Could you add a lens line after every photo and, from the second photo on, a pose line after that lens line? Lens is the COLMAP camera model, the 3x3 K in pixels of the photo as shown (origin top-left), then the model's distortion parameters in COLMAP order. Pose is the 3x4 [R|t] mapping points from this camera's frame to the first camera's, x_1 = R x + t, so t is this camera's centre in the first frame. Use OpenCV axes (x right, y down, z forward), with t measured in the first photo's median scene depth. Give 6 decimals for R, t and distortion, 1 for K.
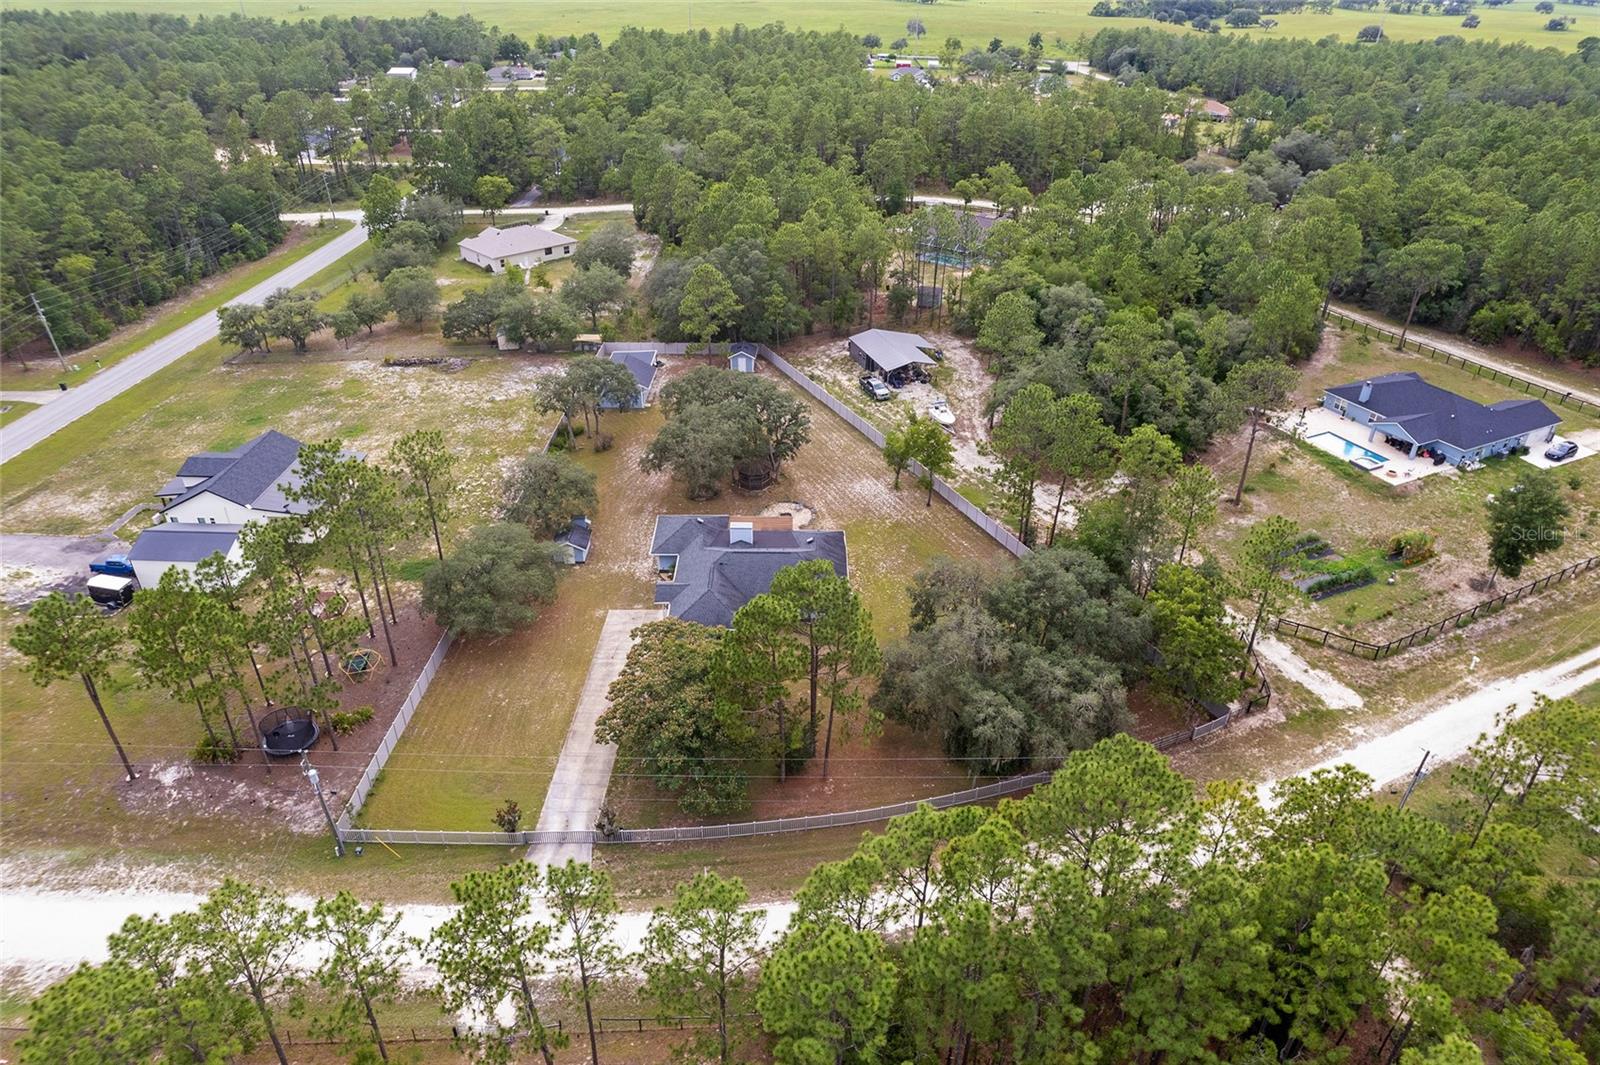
lens RADIAL K [[1020.0, 0, 805.0], [0, 1020.0, 550.7], [0, 0, 1]] dist [-0.073368, 0.075463]
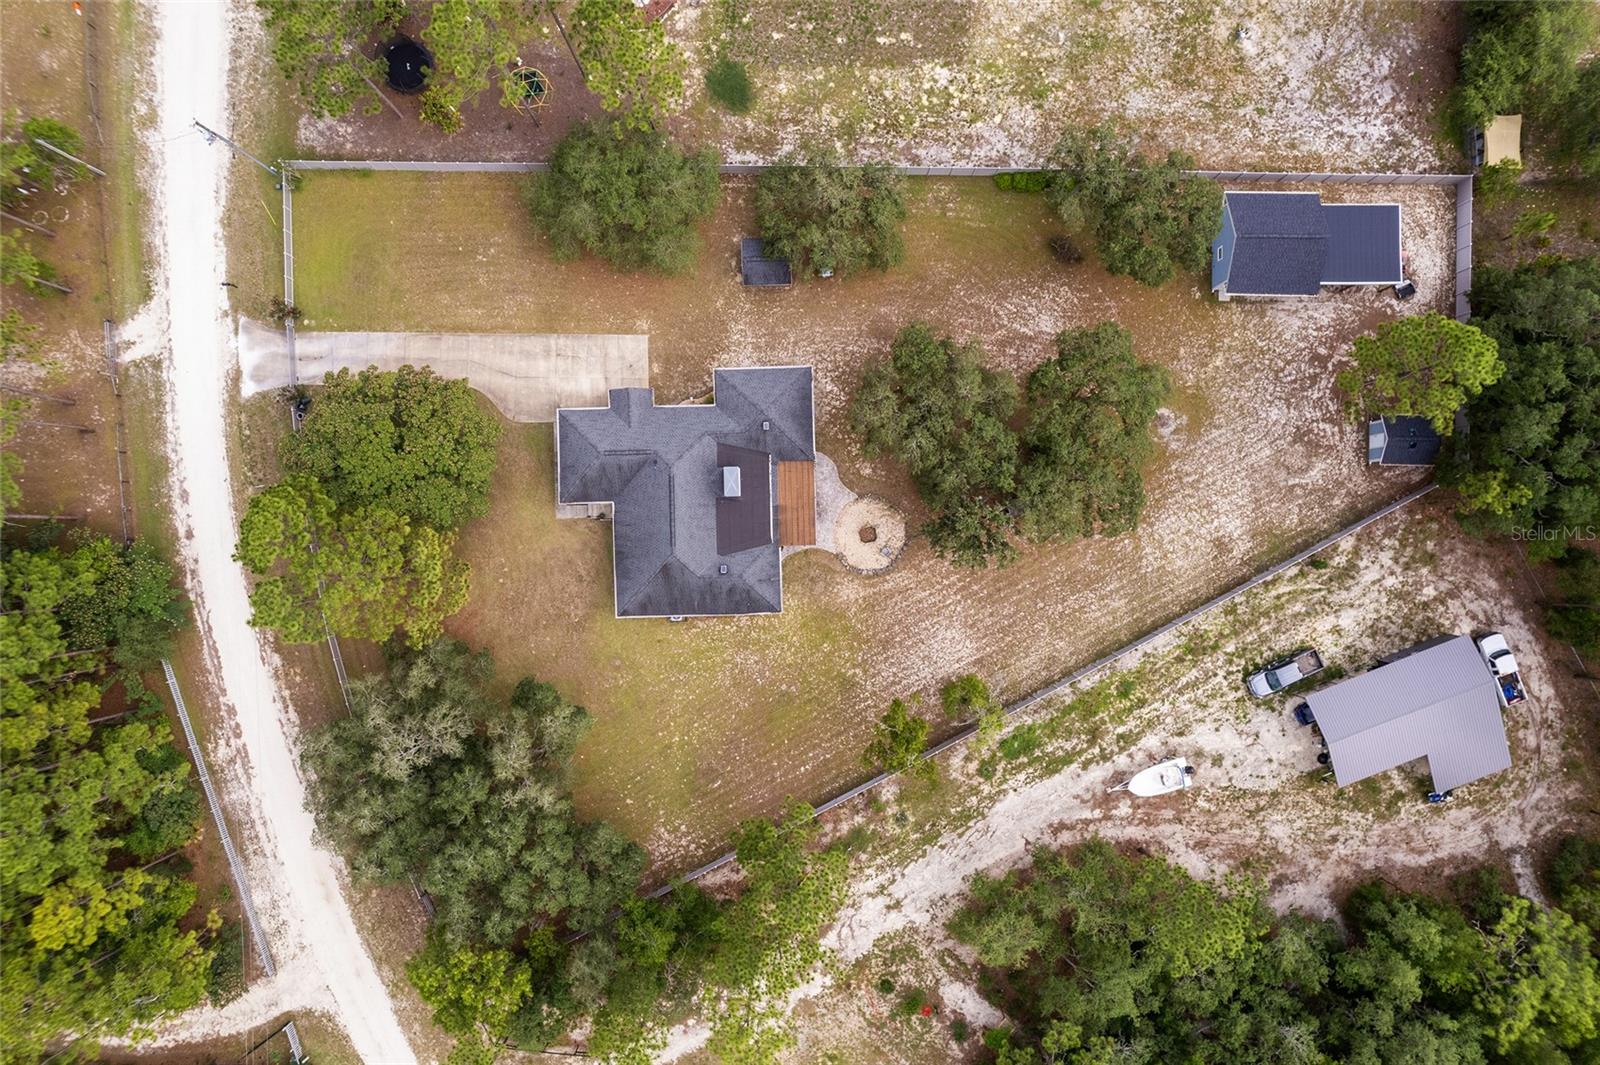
lens RADIAL K [[1020.0, 0, 805.0], [0, 1020.0, 550.7], [0, 0, 1]] dist [-0.073368, 0.075463]
pose [[0.014496, 0.999887, -0.003962, -0.004534], [-0.523845, 0.010970, 0.851743, -0.605511], [0.851690, -0.010271, 0.523945, 0.543677]]
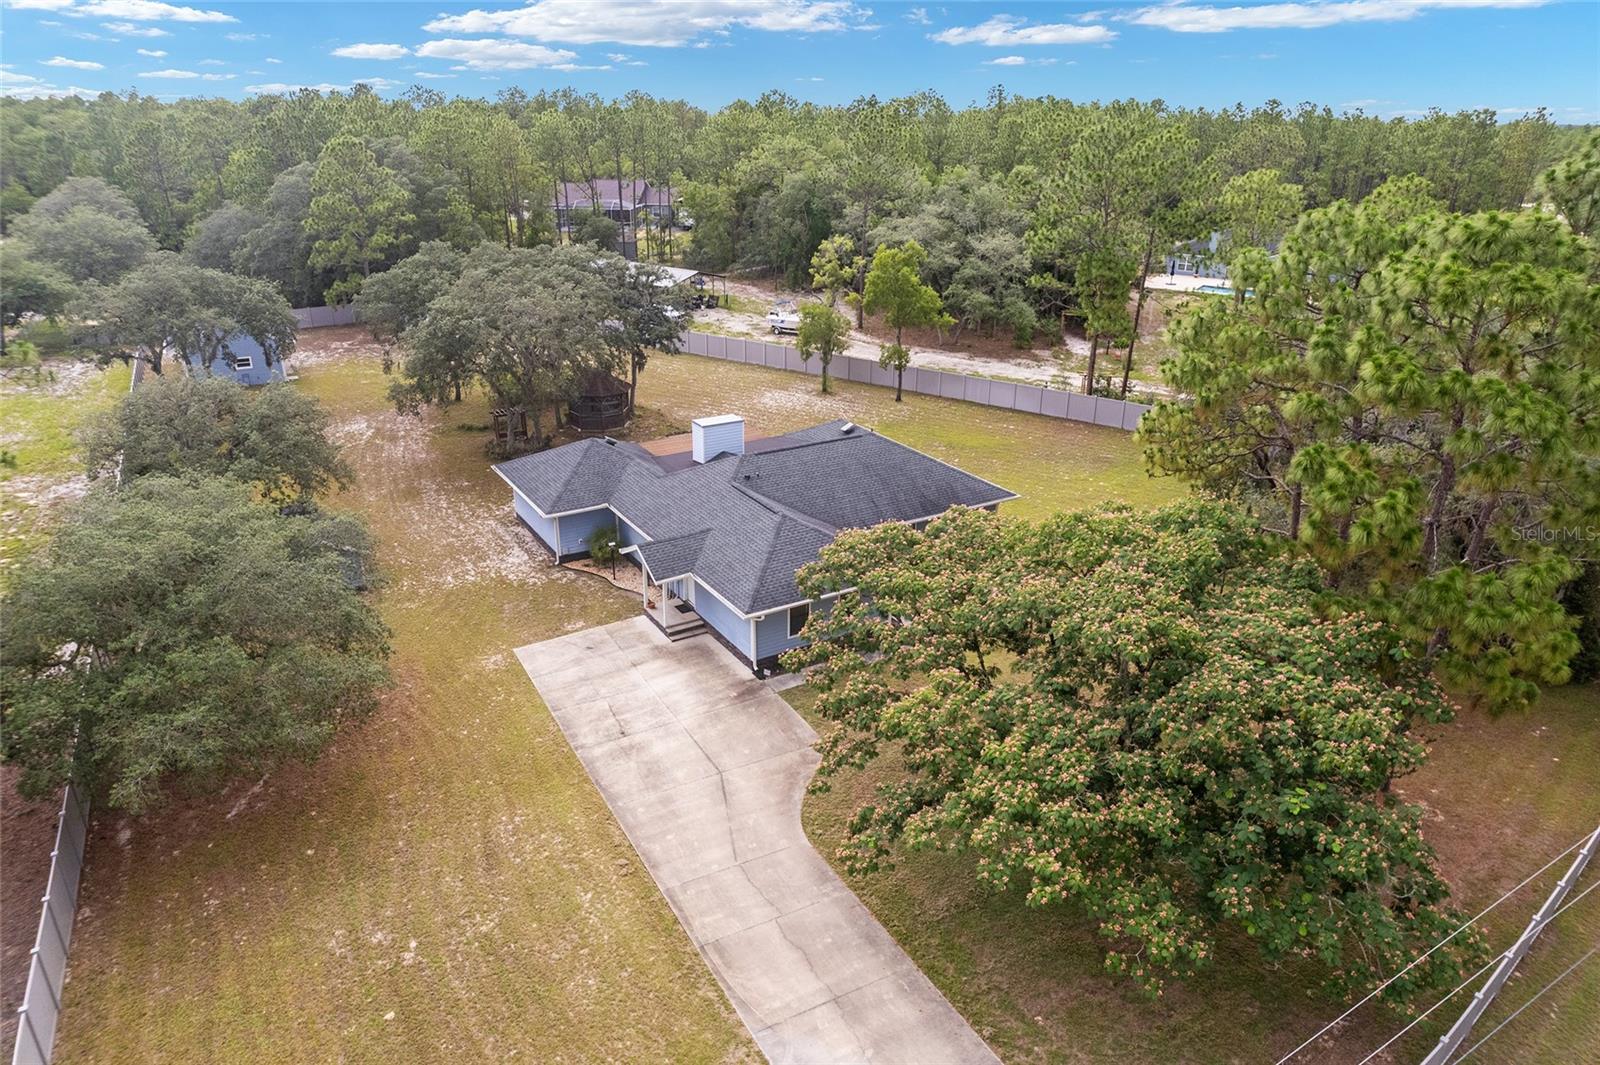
lens RADIAL K [[1020.0, 0, 805.0], [0, 1020.0, 550.7], [0, 0, 1]] dist [-0.073368, 0.075463]
pose [[0.855324, -0.208577, 0.474254, -0.225217], [0.270763, 0.960384, -0.065949, 0.064261], [-0.441711, 0.184818, 0.877915, 0.489106]]
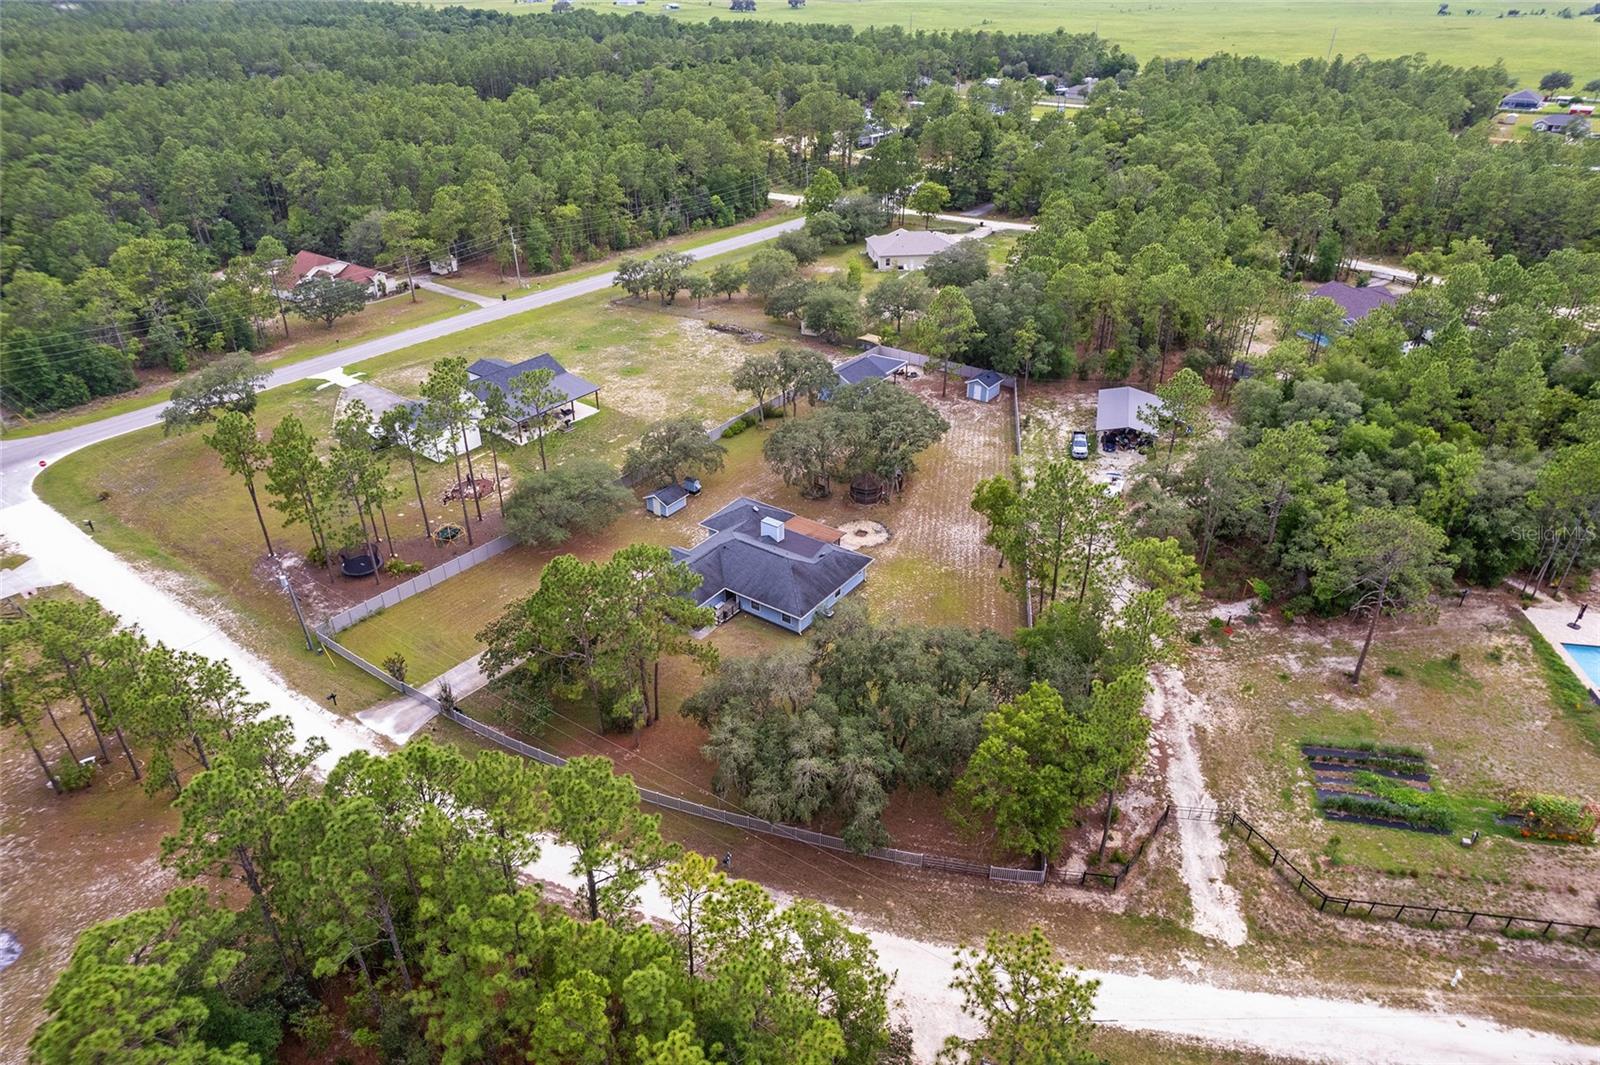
lens RADIAL K [[1020.0, 0, 805.0], [0, 1020.0, 550.7], [0, 0, 1]] dist [-0.073368, 0.075463]
pose [[0.812620, 0.290726, -0.505102, 0.428681], [-0.297582, 0.952178, 0.069298, -0.067485], [0.501093, 0.093996, 0.860273, 0.096668]]
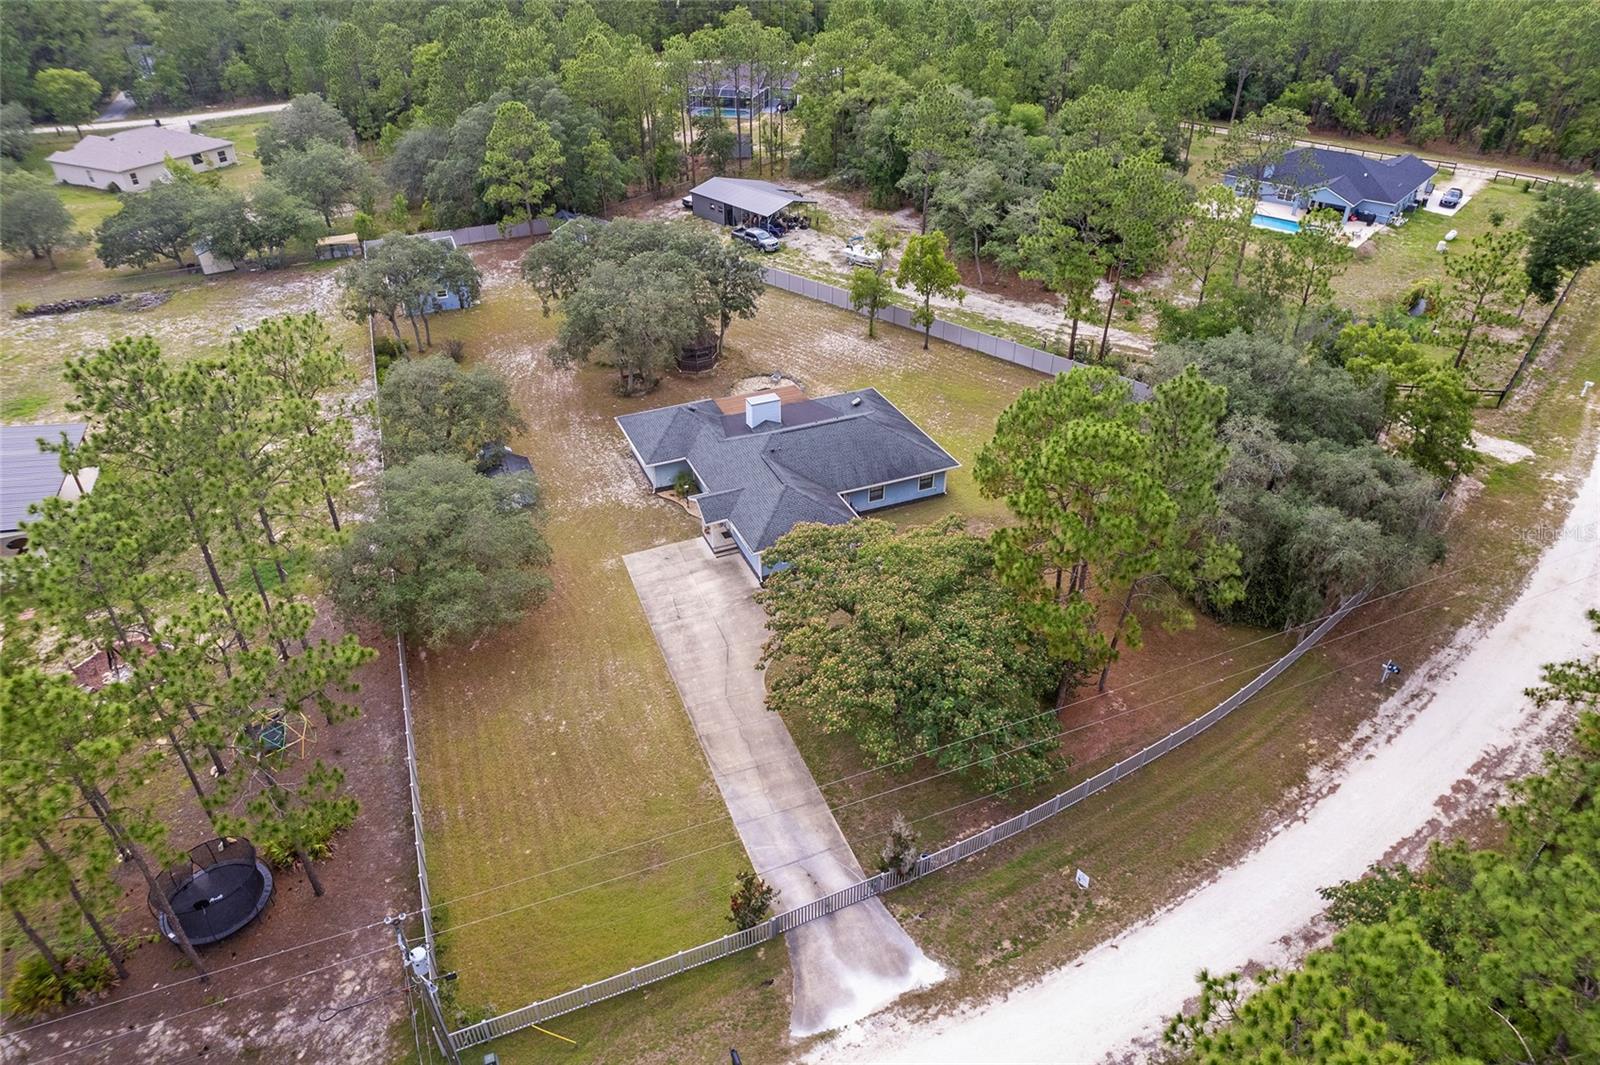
lens RADIAL K [[1020.0, 0, 805.0], [0, 1020.0, 550.7], [0, 0, 1]] dist [-0.073368, 0.075463]
pose [[0.921378, -0.229401, 0.313749, -0.237501], [0.212552, 0.973234, 0.087394, 0.018509], [-0.325399, -0.013835, 0.945475, 0.276556]]
